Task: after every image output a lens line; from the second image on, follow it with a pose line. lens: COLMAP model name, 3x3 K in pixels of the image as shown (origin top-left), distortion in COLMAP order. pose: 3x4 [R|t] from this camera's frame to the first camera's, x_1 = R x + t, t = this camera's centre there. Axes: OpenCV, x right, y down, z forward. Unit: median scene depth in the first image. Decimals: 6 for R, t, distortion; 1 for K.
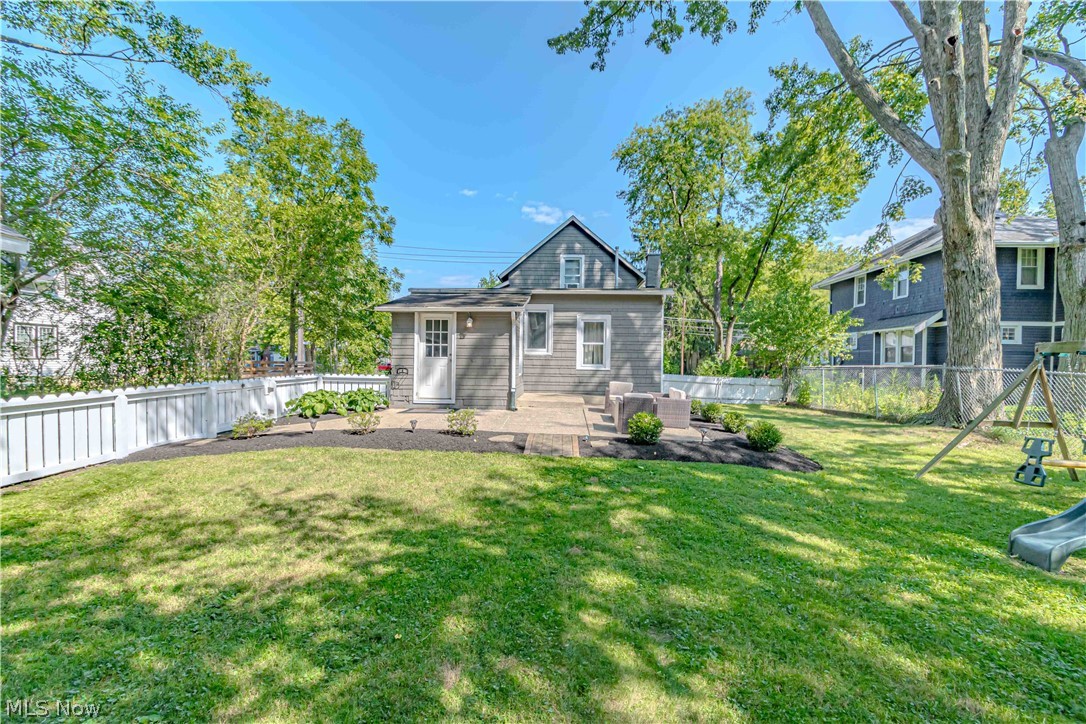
lens RADIAL K [[473.8, 0, 550.3], [0, 473.8, 364.5], [0, 0, 1]] dist [-0.000039, 0.000121]
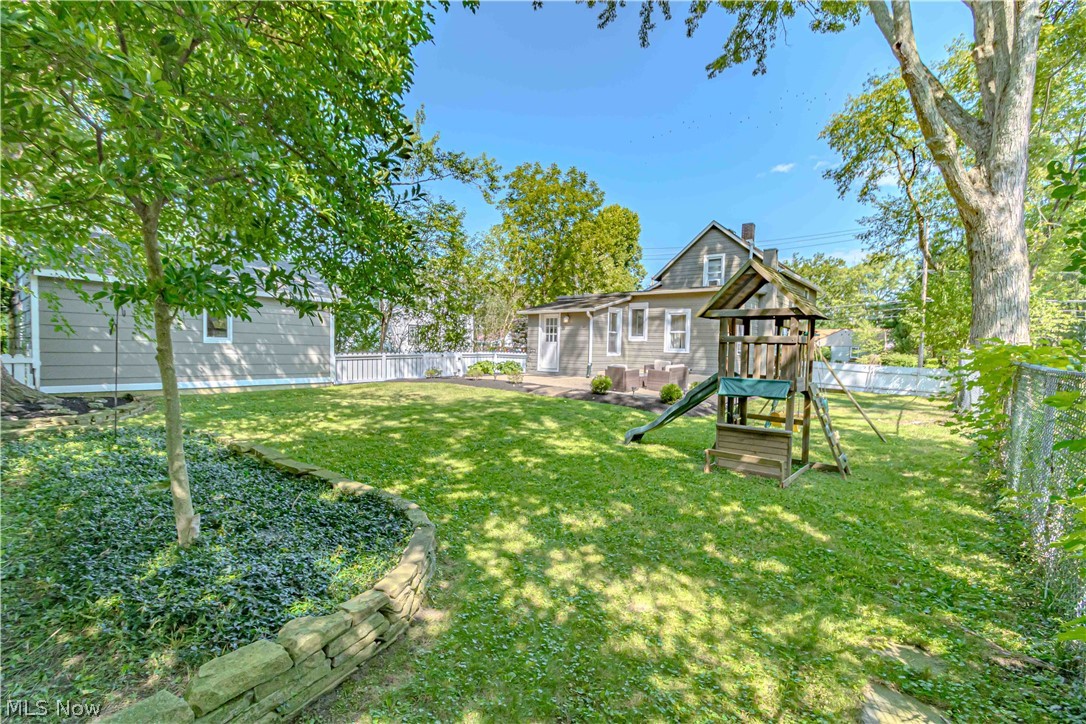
lens RADIAL K [[473.8, 0, 549.3], [0, 473.8, 361.7], [0, 0, 1]] dist [-0.000039, 0.000121]
pose [[0.810835, 0.021538, -0.584878, 0.669421], [-0.014868, 0.999758, 0.016204, 0.023643], [0.585085, -0.004443, 0.810960, -0.268879]]
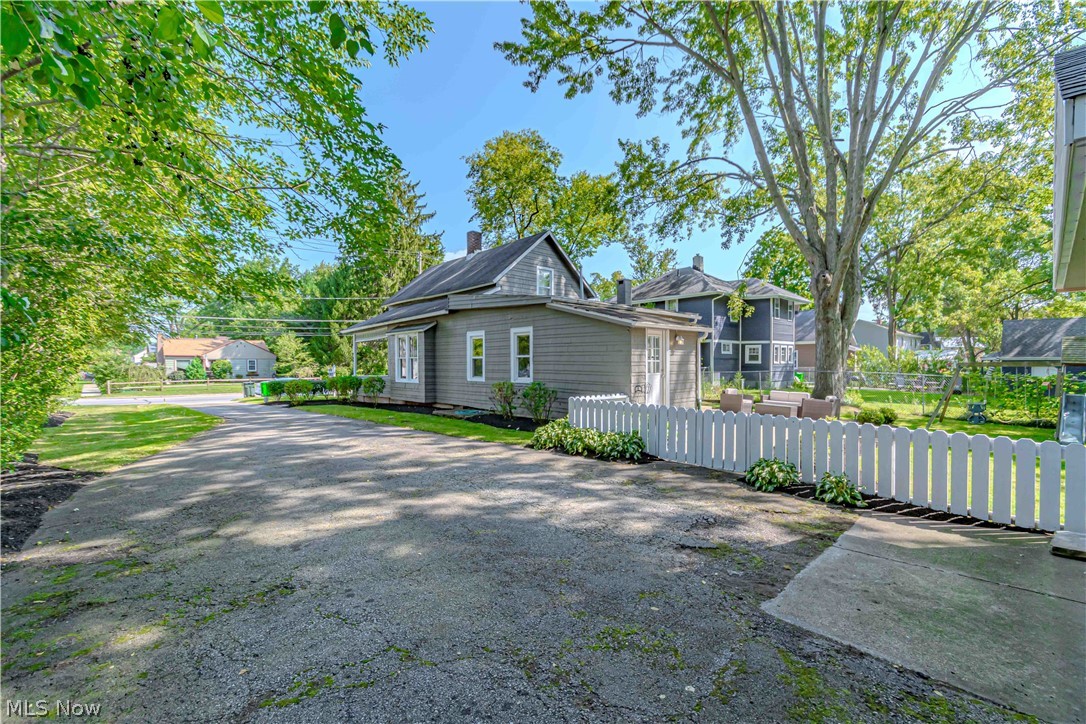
lens RADIAL K [[473.8, 0, 531.8], [0, 473.8, 361.1], [0, 0, 1]] dist [-0.000039, 0.000121]
pose [[0.707820, -0.010882, 0.706309, -1.184758], [0.014669, 0.999892, 0.000705, -0.048197], [-0.706240, 0.009862, 0.707903, 0.492072]]
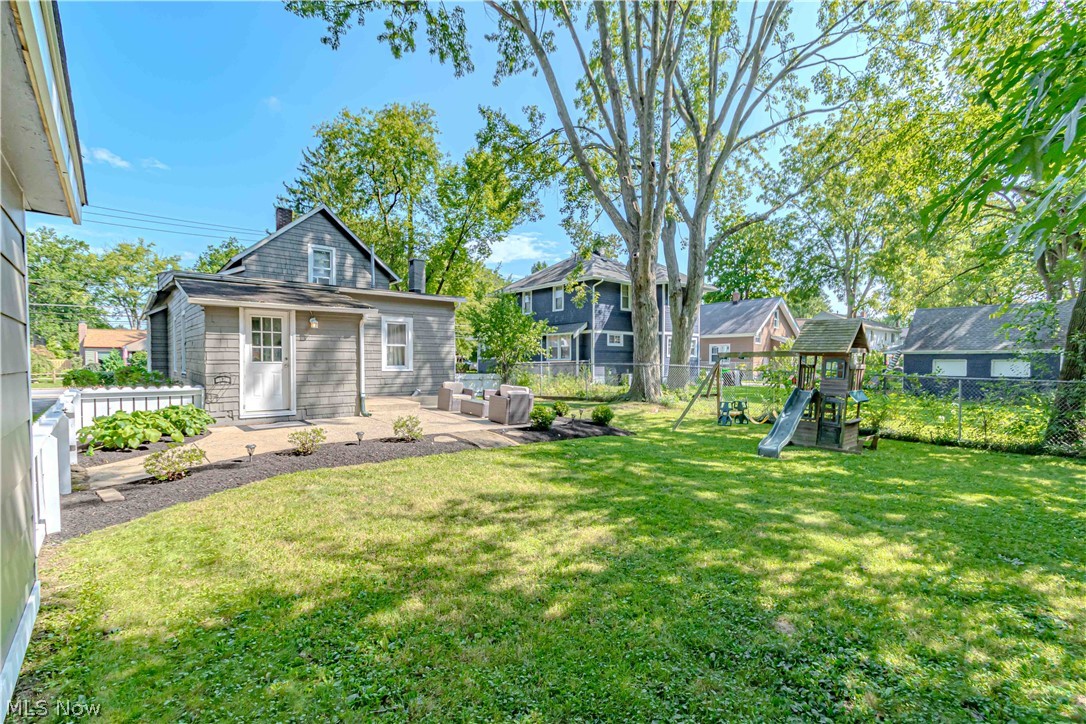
lens RADIAL K [[473.8, 0, 551.6], [0, 473.8, 371.2], [0, 0, 1]] dist [-0.000039, 0.000121]
pose [[0.733010, -0.027714, 0.679653, -0.435442], [0.009274, 0.999484, 0.030754, -0.020192], [-0.680155, -0.016240, 0.732889, 0.028828]]
